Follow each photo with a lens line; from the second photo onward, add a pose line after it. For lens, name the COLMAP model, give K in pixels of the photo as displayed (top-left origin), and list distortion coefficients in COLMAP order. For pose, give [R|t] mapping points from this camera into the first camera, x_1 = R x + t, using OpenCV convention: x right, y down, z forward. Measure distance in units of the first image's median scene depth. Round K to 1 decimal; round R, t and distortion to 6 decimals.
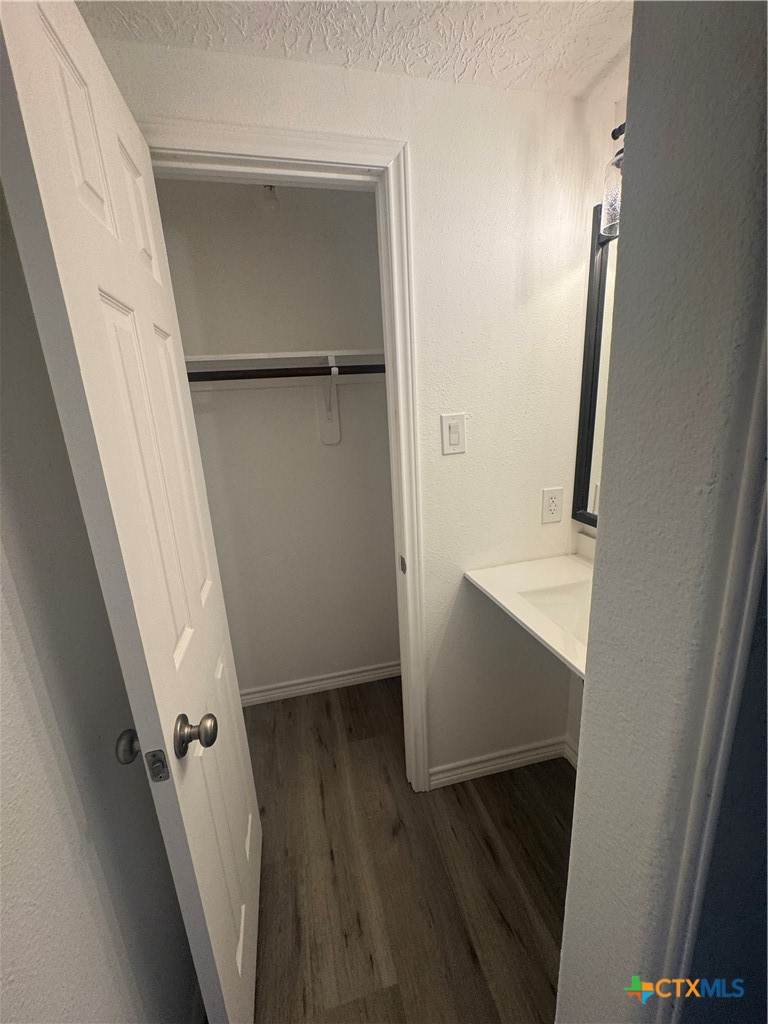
lens RADIAL K [[411.2, 0, 384.8], [0, 411.2, 511.3], [0, 0, 1]] dist [0.002763, -0.000227]
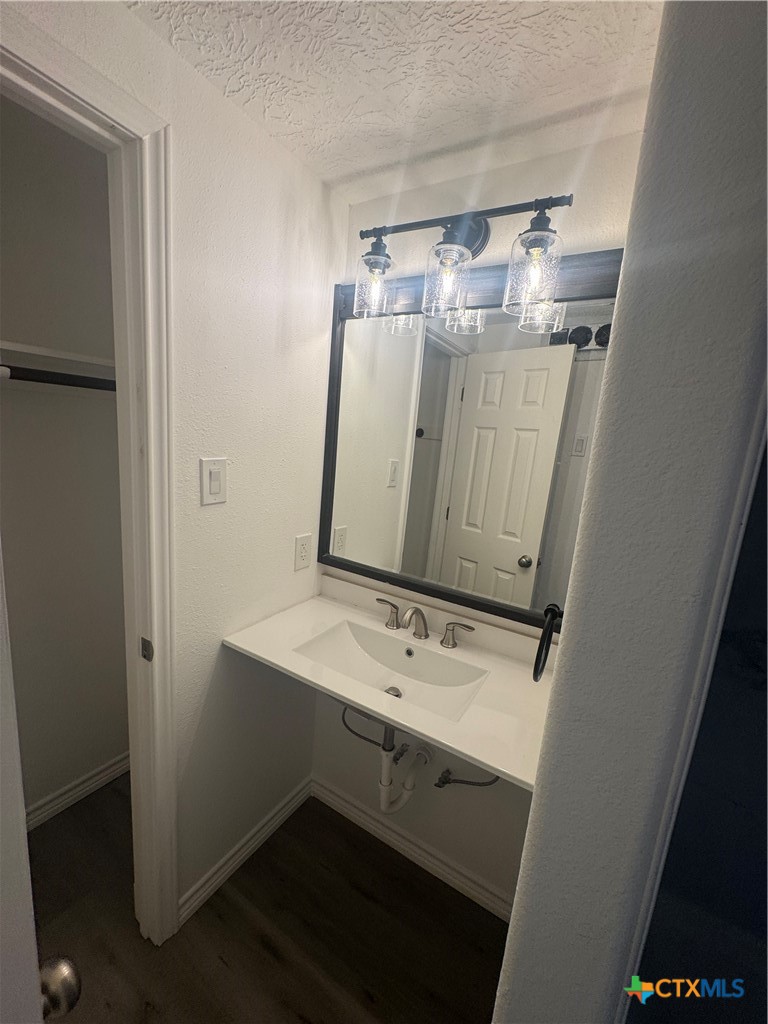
lens RADIAL K [[411.2, 0, 382.8], [0, 411.2, 511.6], [0, 0, 1]] dist [0.002763, -0.000227]
pose [[0.702511, -0.019271, 0.711411, -0.190825], [0.059765, 0.997700, -0.031991, -0.075204], [-0.709159, 0.064991, 0.702047, 0.153186]]
